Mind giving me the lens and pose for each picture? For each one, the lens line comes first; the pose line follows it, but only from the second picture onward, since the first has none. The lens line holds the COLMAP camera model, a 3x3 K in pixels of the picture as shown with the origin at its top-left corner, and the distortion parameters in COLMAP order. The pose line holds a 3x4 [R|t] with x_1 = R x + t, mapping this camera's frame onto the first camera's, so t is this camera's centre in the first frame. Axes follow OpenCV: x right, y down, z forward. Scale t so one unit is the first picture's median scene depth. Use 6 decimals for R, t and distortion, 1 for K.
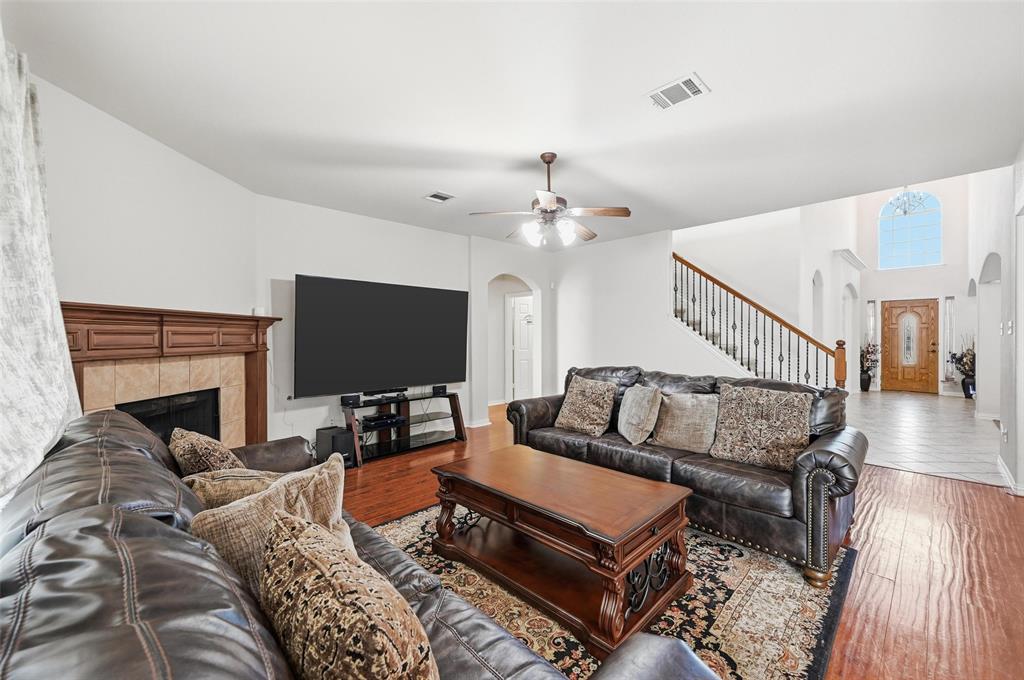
lens RADIAL K [[409.2, 0, 514.9], [0, 409.2, 339.0], [0, 0, 1]] dist [0.002443, 0.000279]
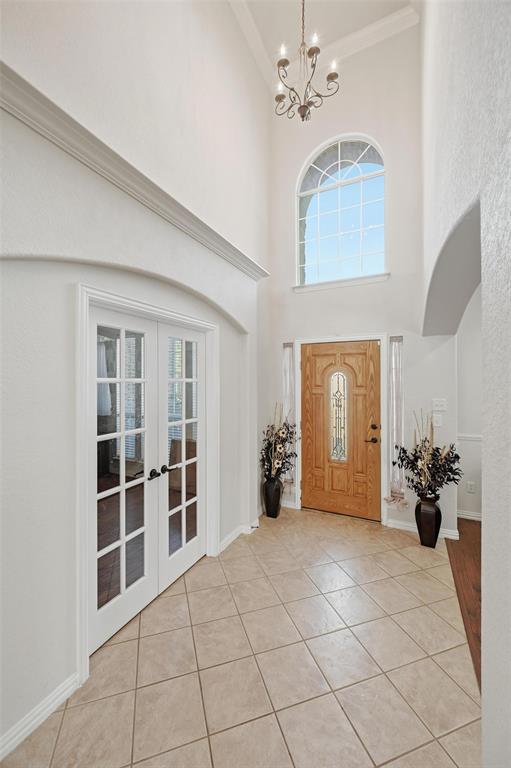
lens RADIAL K [[306.9, 0, 250.8], [0, 306.9, 379.2], [0, 0, 1]] dist [0.002443, 0.000279]
pose [[0.935619, 0.005694, 0.352966, 0.726468], [-0.000647, 0.999896, -0.014415, -0.041942], [-0.353011, 0.013259, 0.935525, 0.680158]]
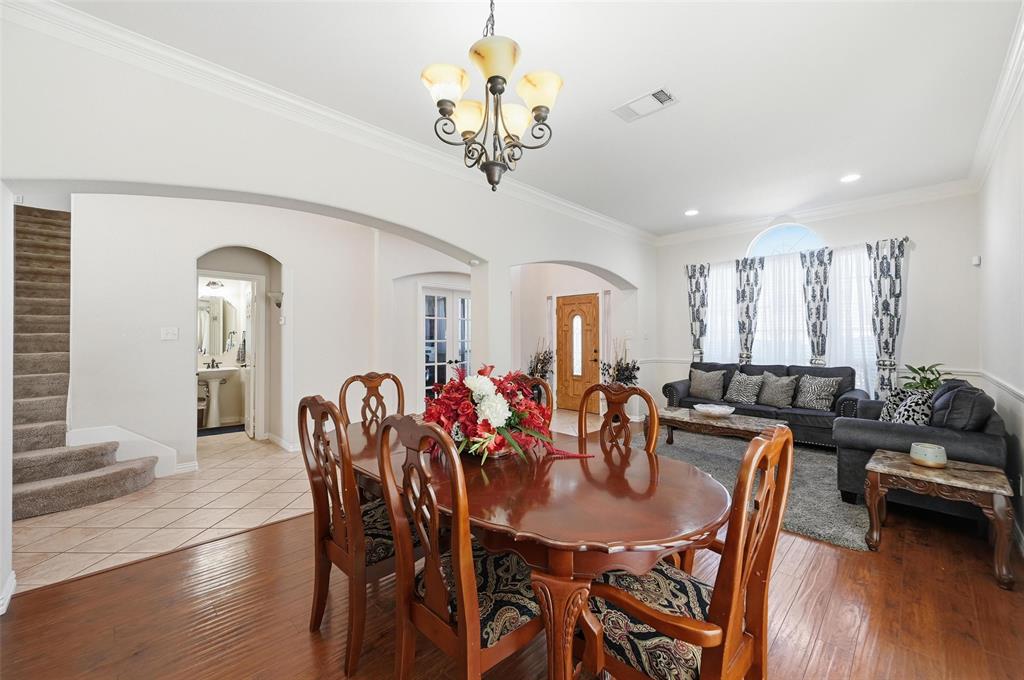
lens RADIAL K [[409.2, 0, 513.4], [0, 409.2, 337.3], [0, 0, 1]] dist [0.002443, 0.000279]
pose [[0.999583, 0.005334, 0.028378, 0.831255], [-0.004940, 0.999891, -0.013936, -0.002327], [-0.028449, 0.013790, 0.999500, 0.218361]]
